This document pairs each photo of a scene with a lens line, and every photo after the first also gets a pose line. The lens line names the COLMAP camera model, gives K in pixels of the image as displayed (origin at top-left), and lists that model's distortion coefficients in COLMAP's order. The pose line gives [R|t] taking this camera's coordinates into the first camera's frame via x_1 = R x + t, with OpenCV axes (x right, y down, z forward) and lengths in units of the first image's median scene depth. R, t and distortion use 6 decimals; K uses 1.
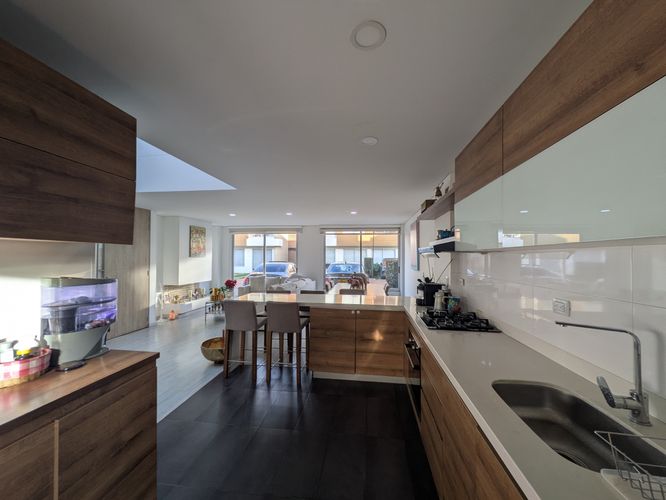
lens RADIAL K [[264.0, 0, 334.5], [0, 264.0, 253.1], [0, 0, 1]] dist [-0.001092, 0.000398]
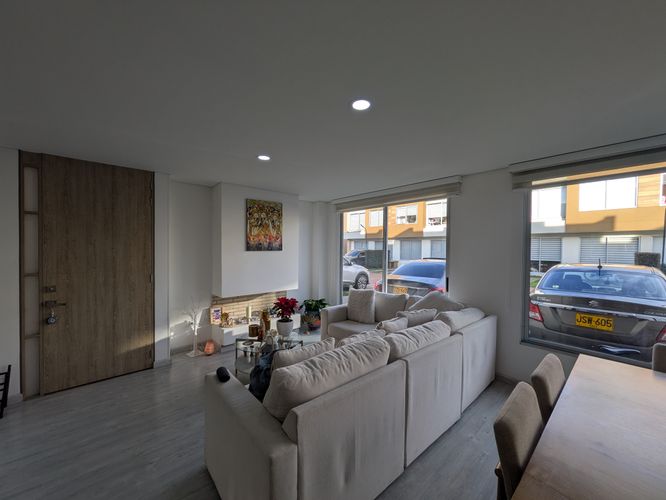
lens RADIAL K [[264.0, 0, 334.5], [0, 264.0, 253.1], [0, 0, 1]] dist [-0.001092, 0.000398]
pose [[0.760202, 0.013290, -0.649551, -0.005766], [0.005778, 0.999613, 0.027215, 0.005539], [0.649661, -0.024442, 0.759831, 0.811484]]
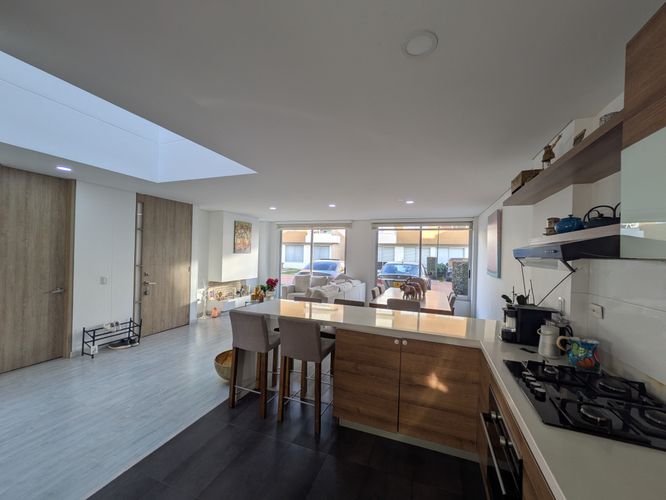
lens RADIAL K [[264.0, 0, 334.5], [0, 264.0, 253.1], [0, 0, 1]] dist [-0.001092, 0.000398]
pose [[0.973510, 0.020089, -0.227762, 0.036063], [-0.017609, 0.999762, 0.012914, -0.004930], [0.227967, -0.008561, 0.973631, 0.172381]]
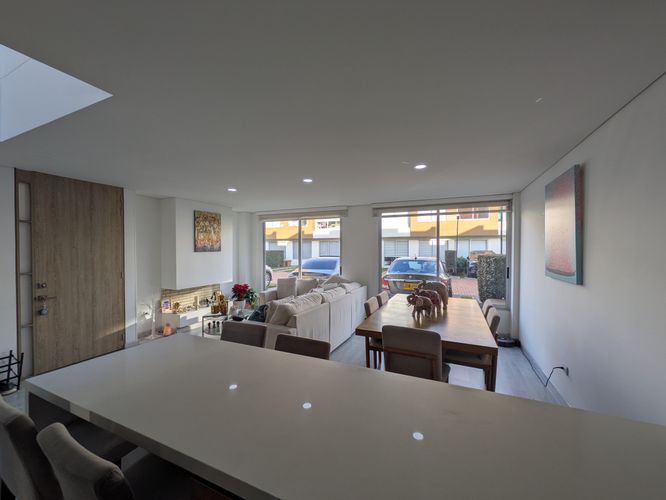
lens RADIAL K [[264.0, 0, 334.5], [0, 264.0, 253.1], [0, 0, 1]] dist [-0.001092, 0.000398]
pose [[0.959494, -0.000243, -0.281727, 0.057922], [0.008635, 0.999555, 0.028545, 0.000144], [0.281595, -0.029821, 0.959070, 0.468015]]
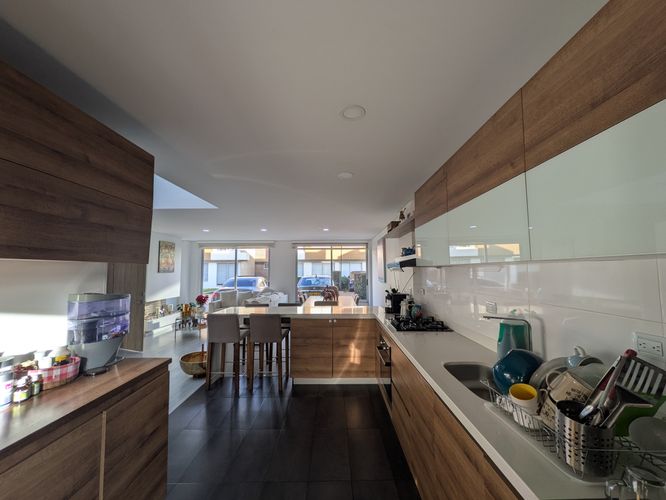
lens RADIAL K [[264.0, 0, 334.5], [0, 264.0, 253.1], [0, 0, 1]] dist [-0.001092, 0.000398]
pose [[0.992070, -0.002127, 0.125667, -0.028356], [0.008424, 0.998734, -0.049592, -0.003932], [-0.125402, 0.050257, 0.990832, -0.065285]]
